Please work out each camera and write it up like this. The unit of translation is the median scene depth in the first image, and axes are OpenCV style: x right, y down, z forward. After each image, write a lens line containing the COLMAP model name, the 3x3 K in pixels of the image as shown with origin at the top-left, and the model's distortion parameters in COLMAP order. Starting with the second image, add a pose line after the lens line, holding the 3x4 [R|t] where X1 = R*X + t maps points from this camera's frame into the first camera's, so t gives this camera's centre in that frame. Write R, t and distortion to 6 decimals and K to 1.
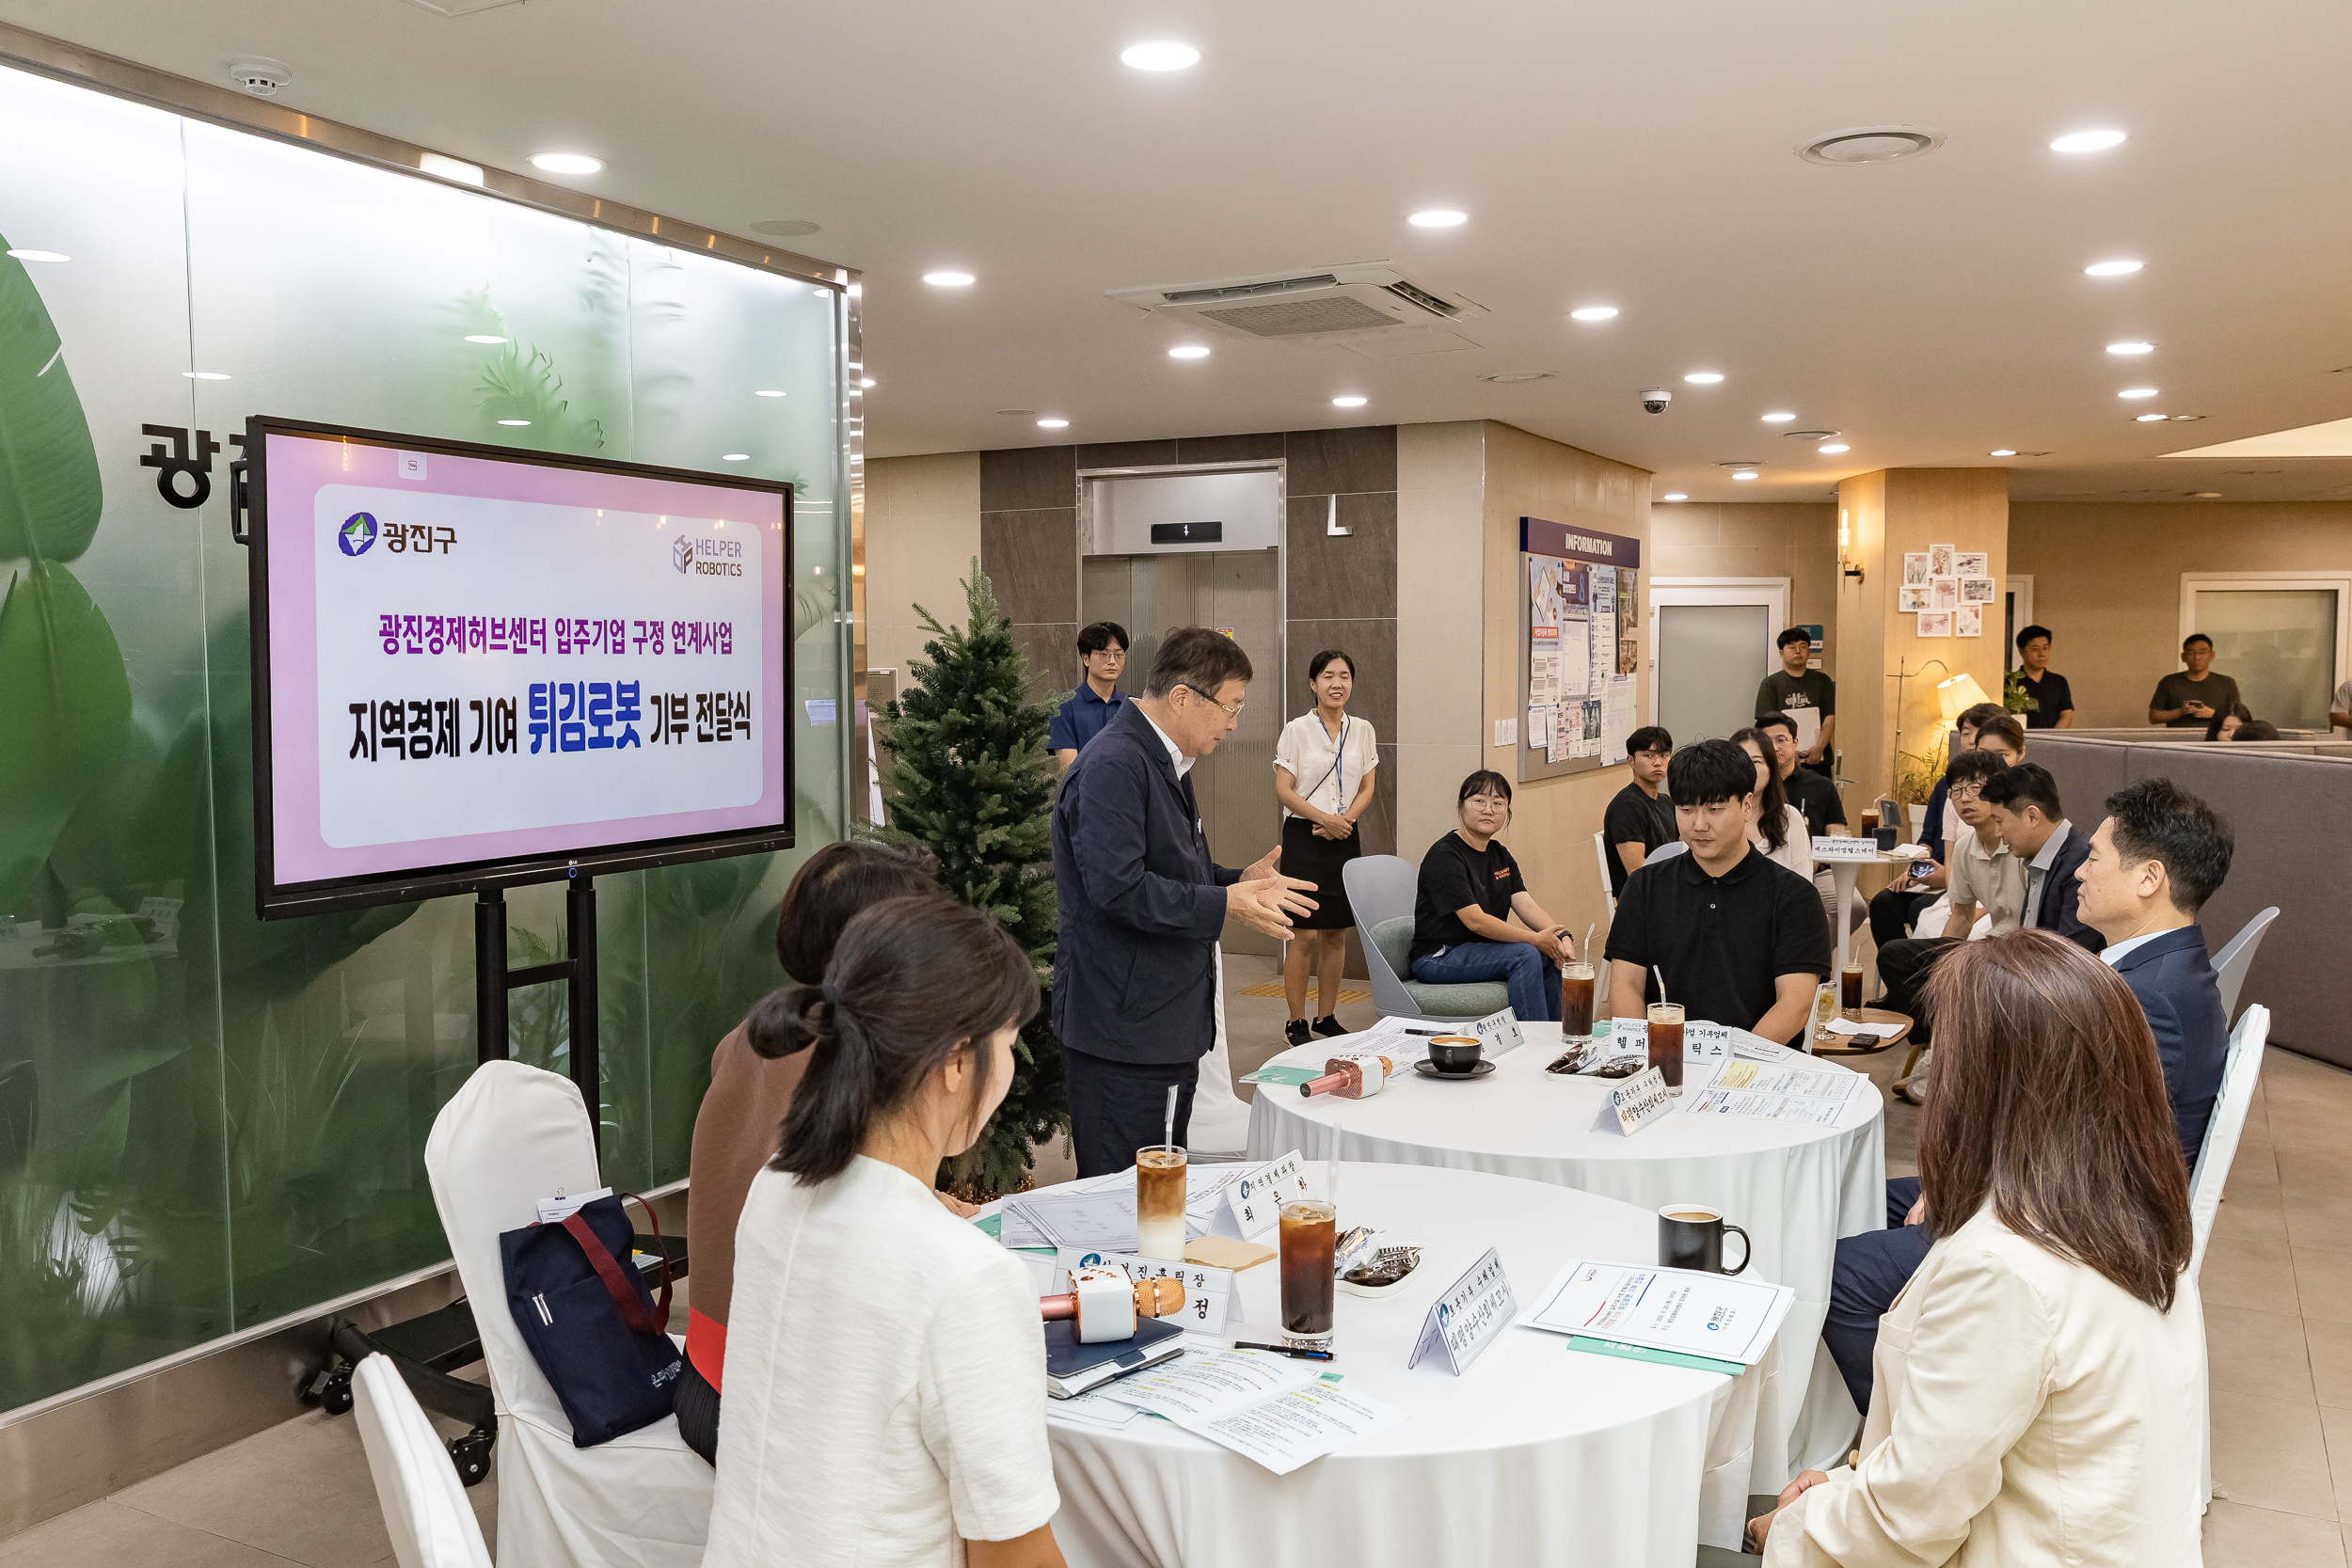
lens RADIAL K [[1959.0, 0, 1184.7], [0, 1959.0, 794.9], [0, 0, 1]] dist [-0.013640, 0.006519]
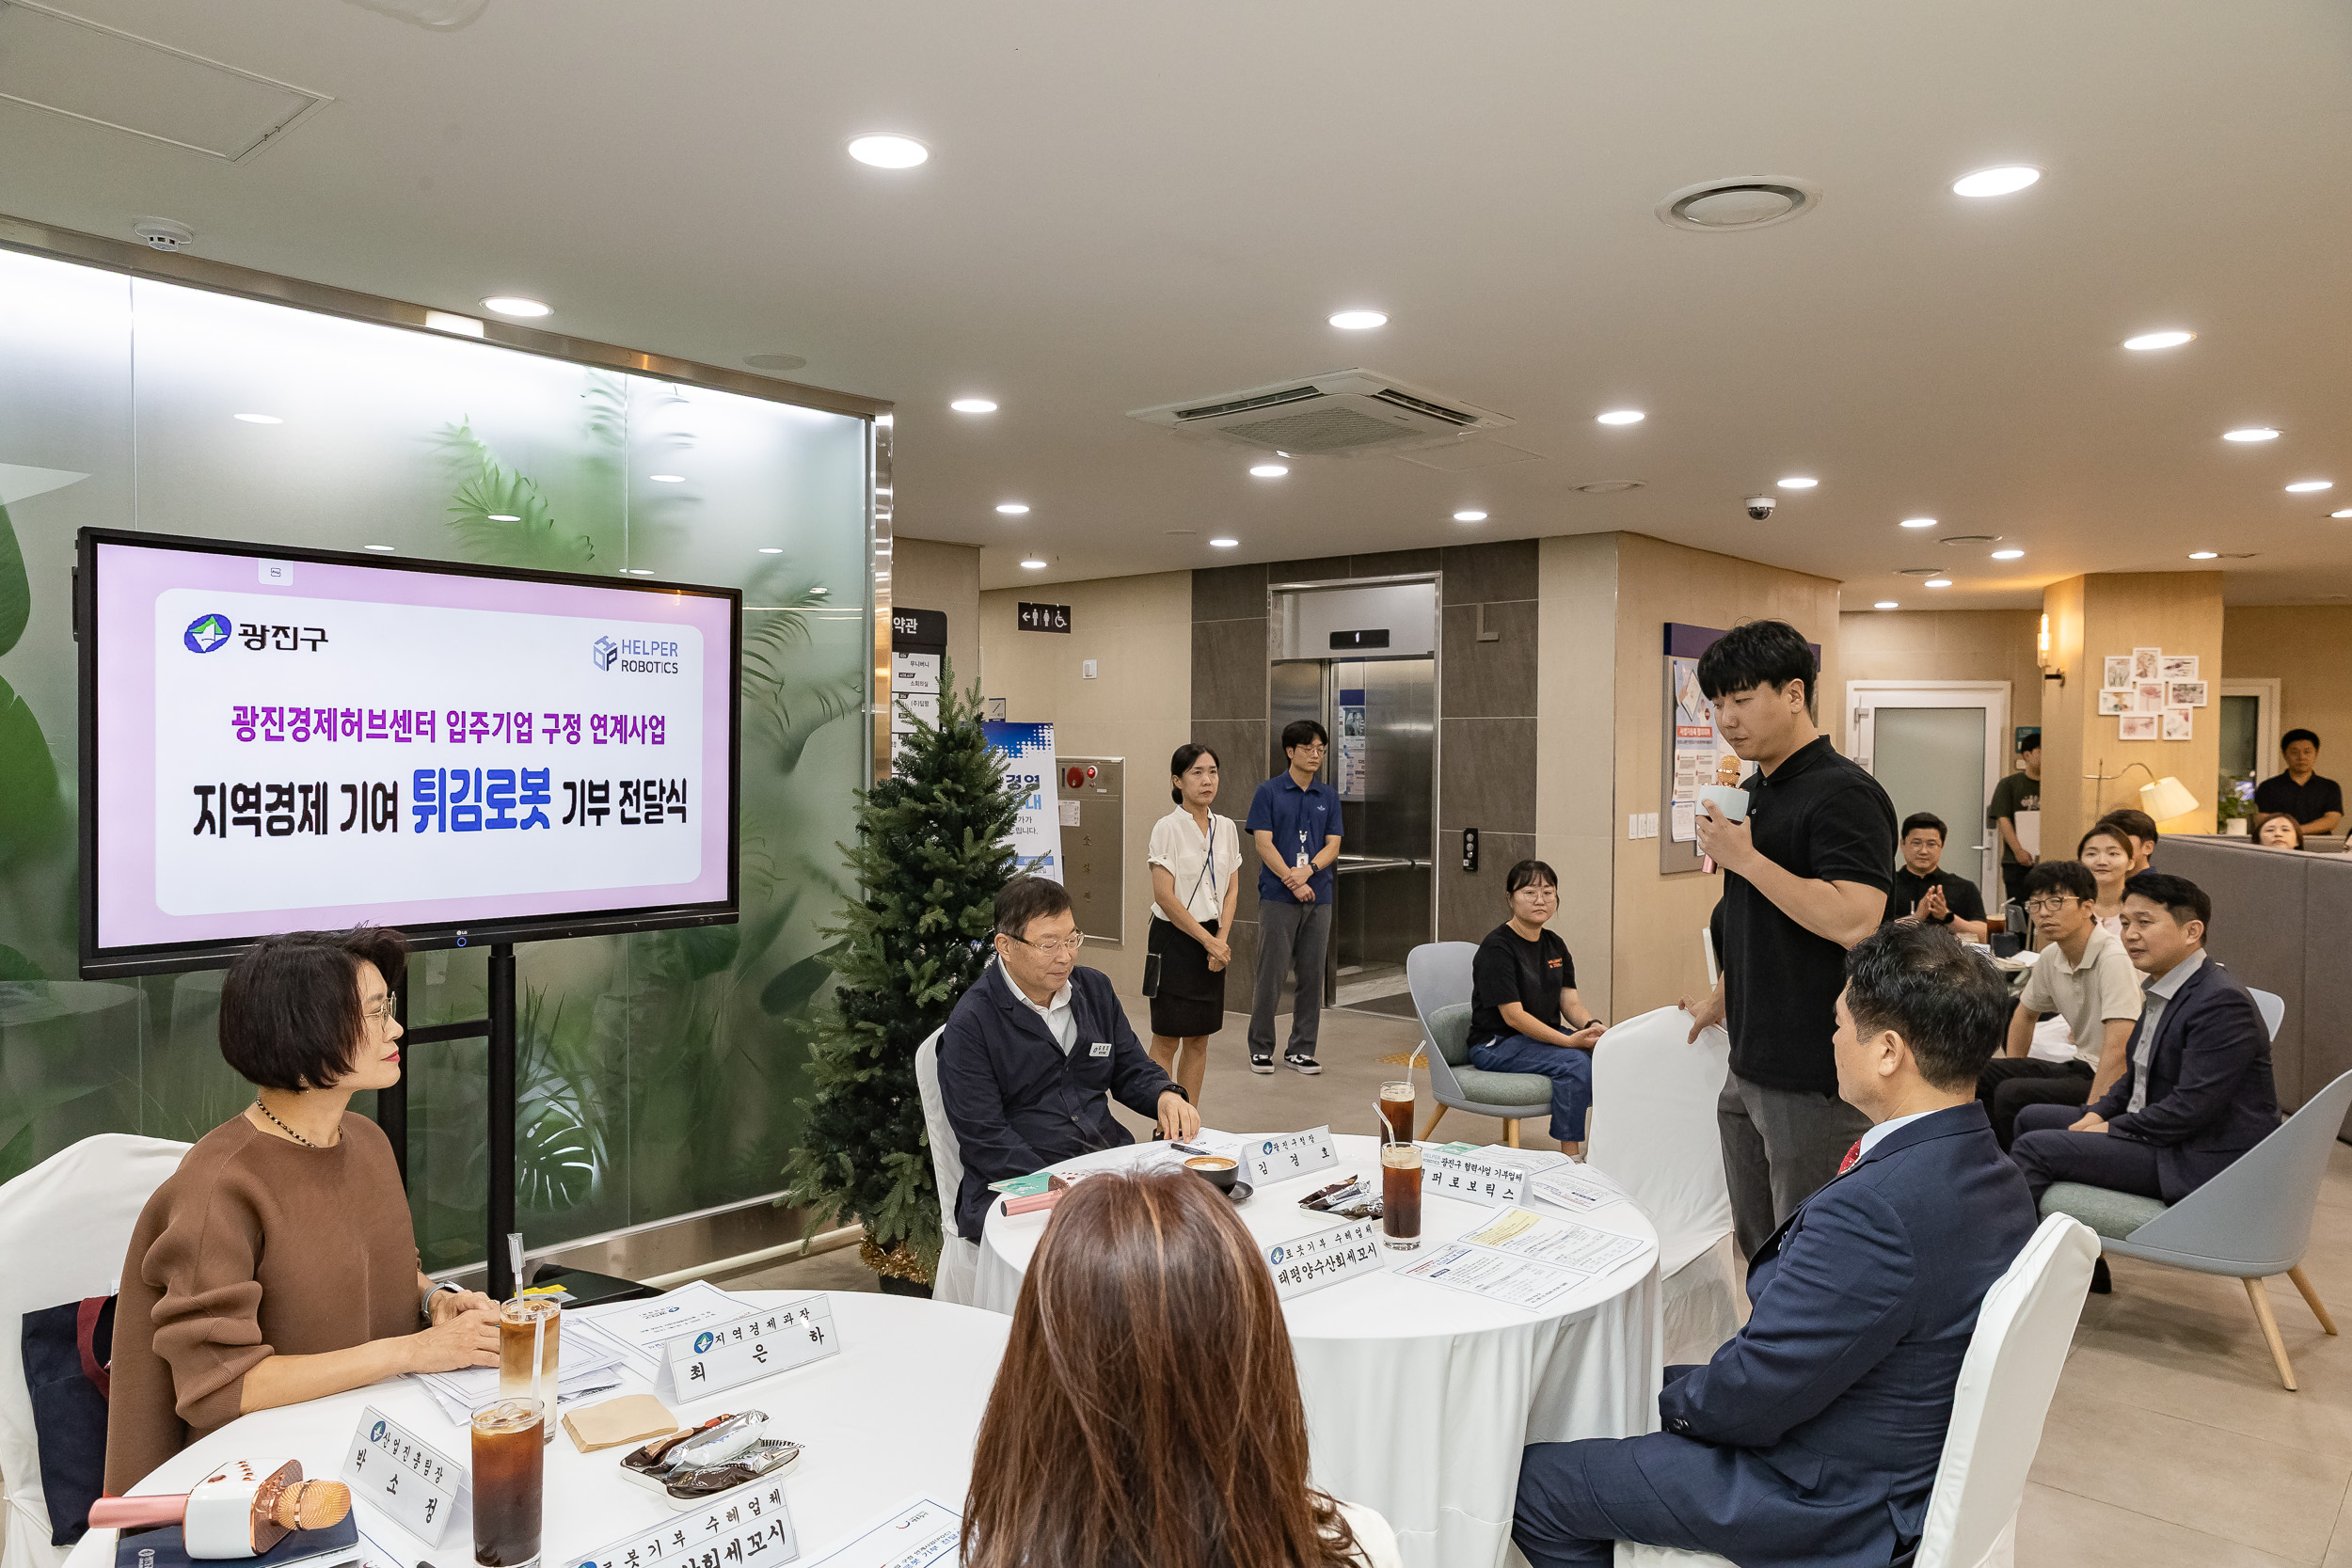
lens RADIAL K [[1591.6, 0, 1175.8], [0, 1591.6, 789.1], [0, 0, 1]] dist [-0.011995, 0.016435]
pose [[0.967176, 0.018396, -0.253440, 0.278254], [-0.029521, 0.998757, -0.040166, -0.020381], [0.252386, 0.046329, 0.966517, 0.219993]]
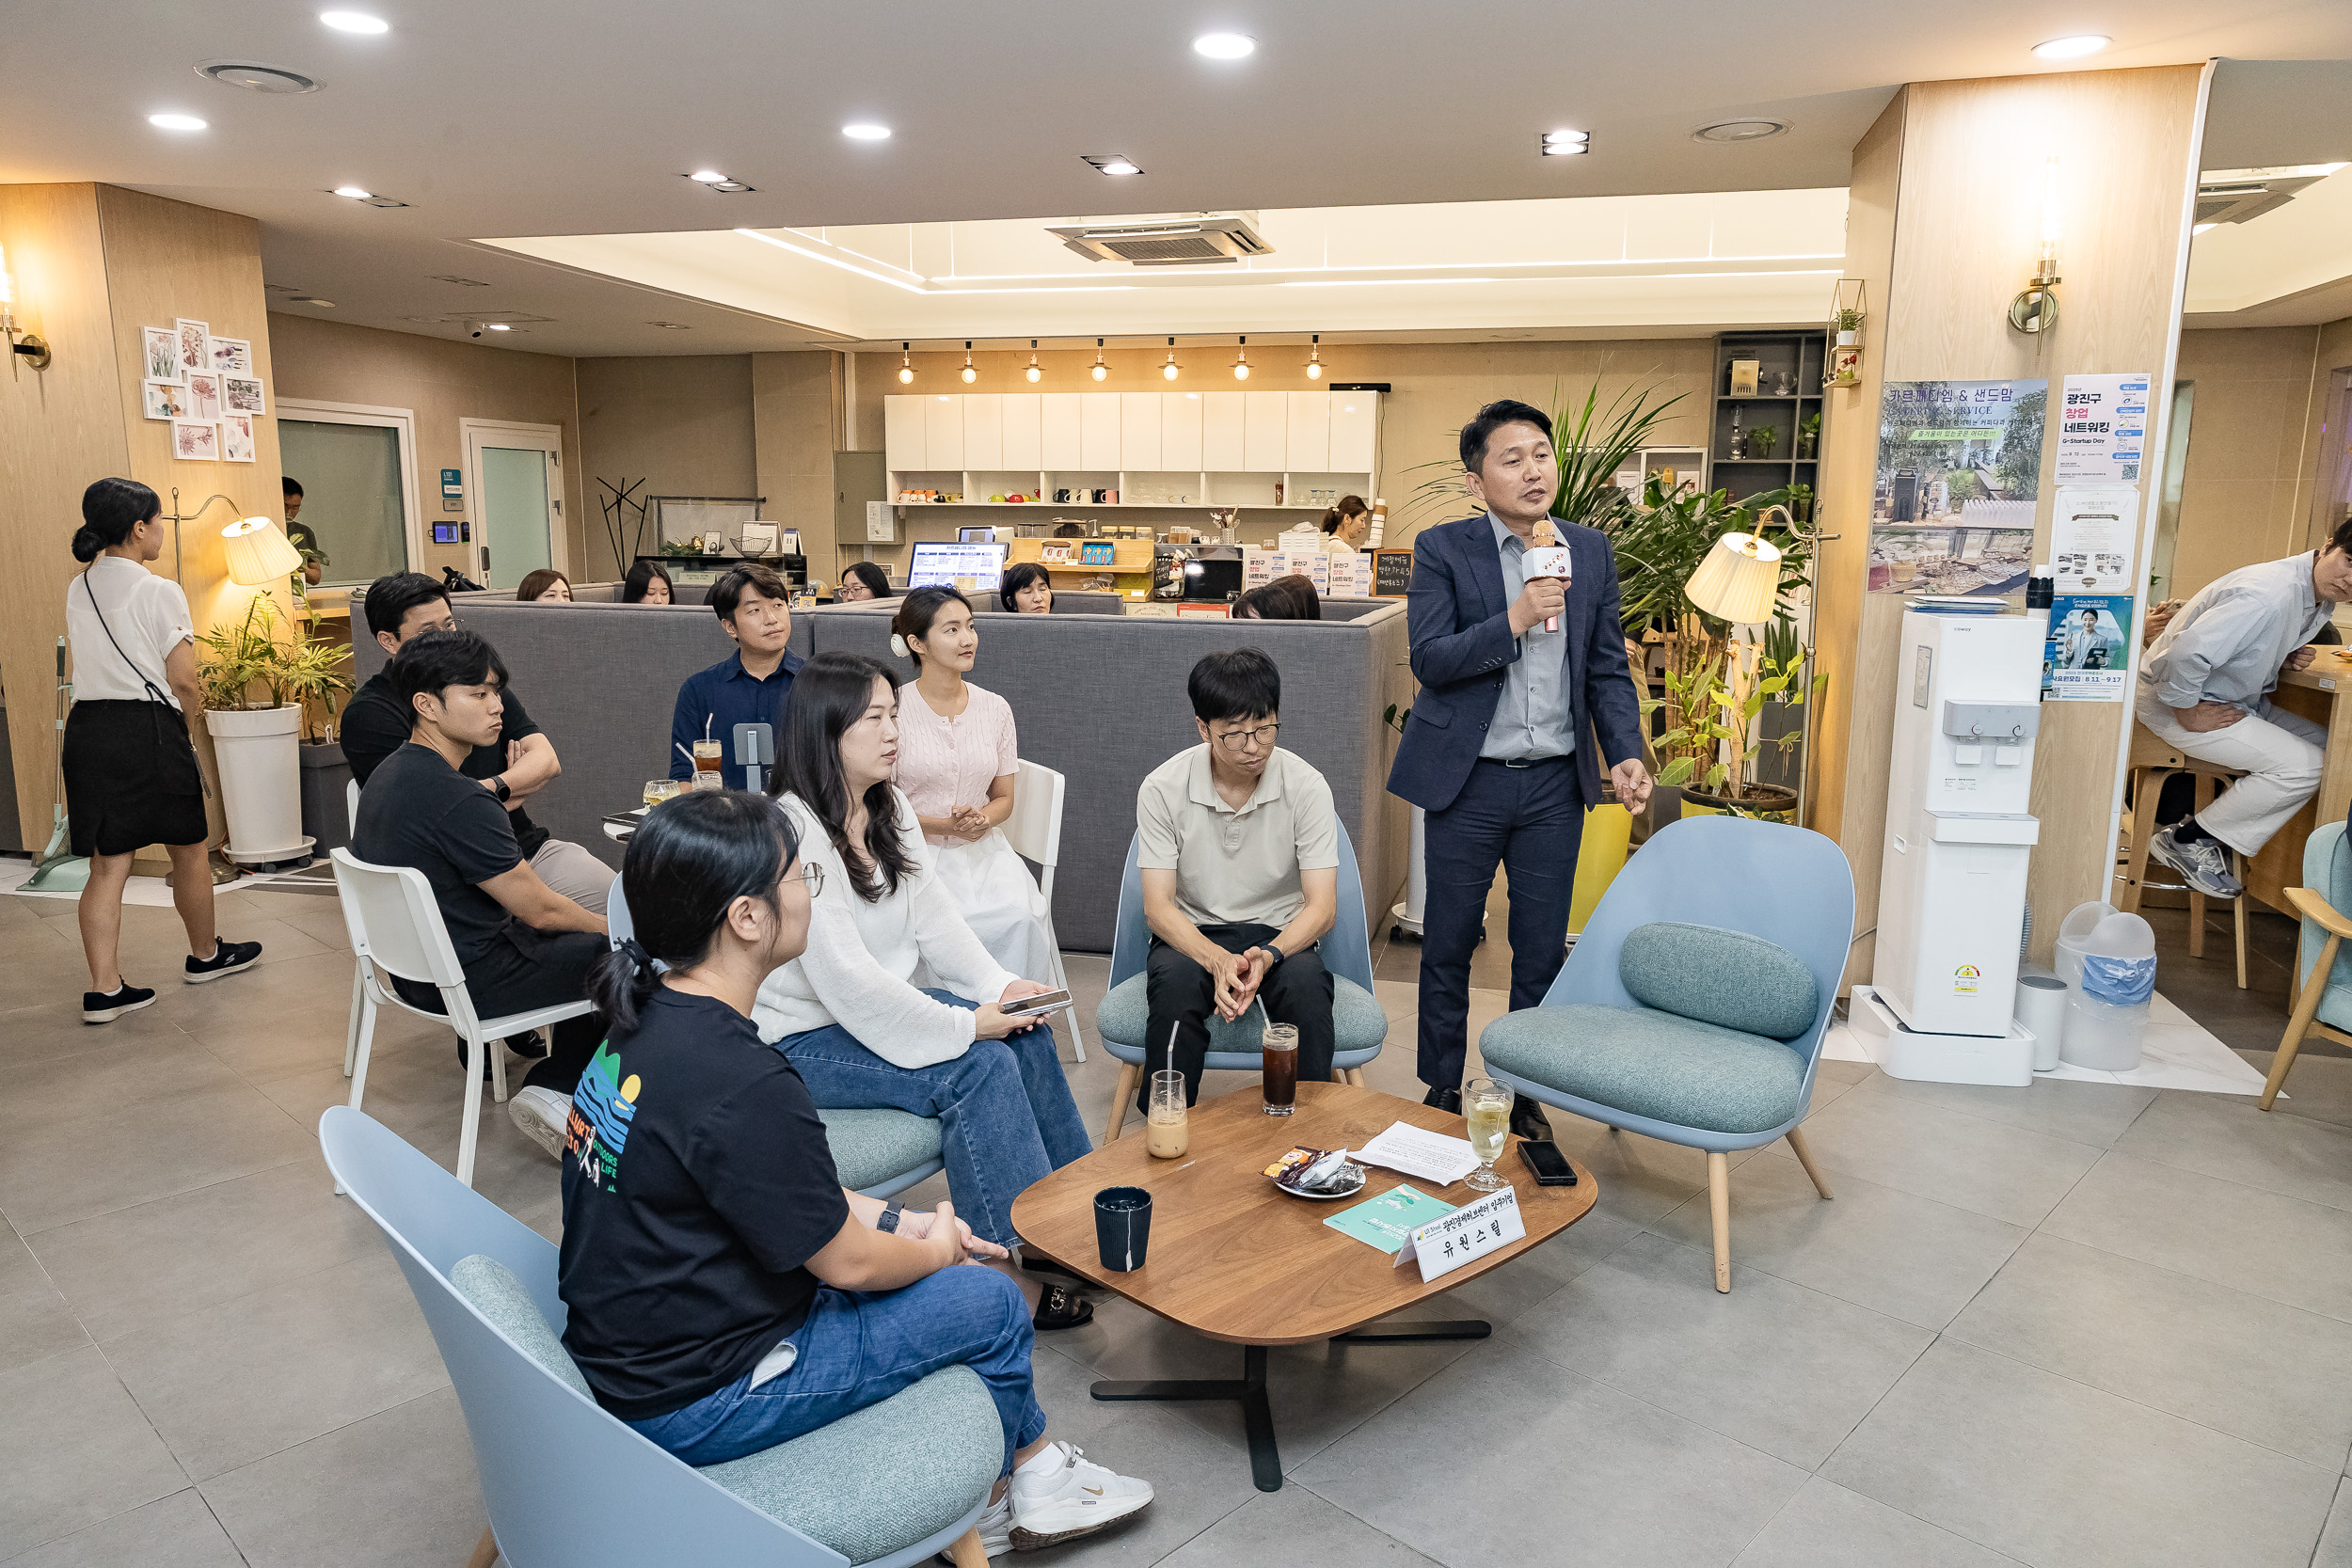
lens RADIAL K [[1591.6, 0, 1183.6], [0, 1591.6, 793.7], [0, 0, 1]] dist [-0.011995, 0.016435]
pose [[0.241878, -0.159084, 0.957177, -0.187654], [0.053218, 0.987158, 0.150619, -0.078712], [-0.968846, 0.014508, 0.247238, 1.326524]]
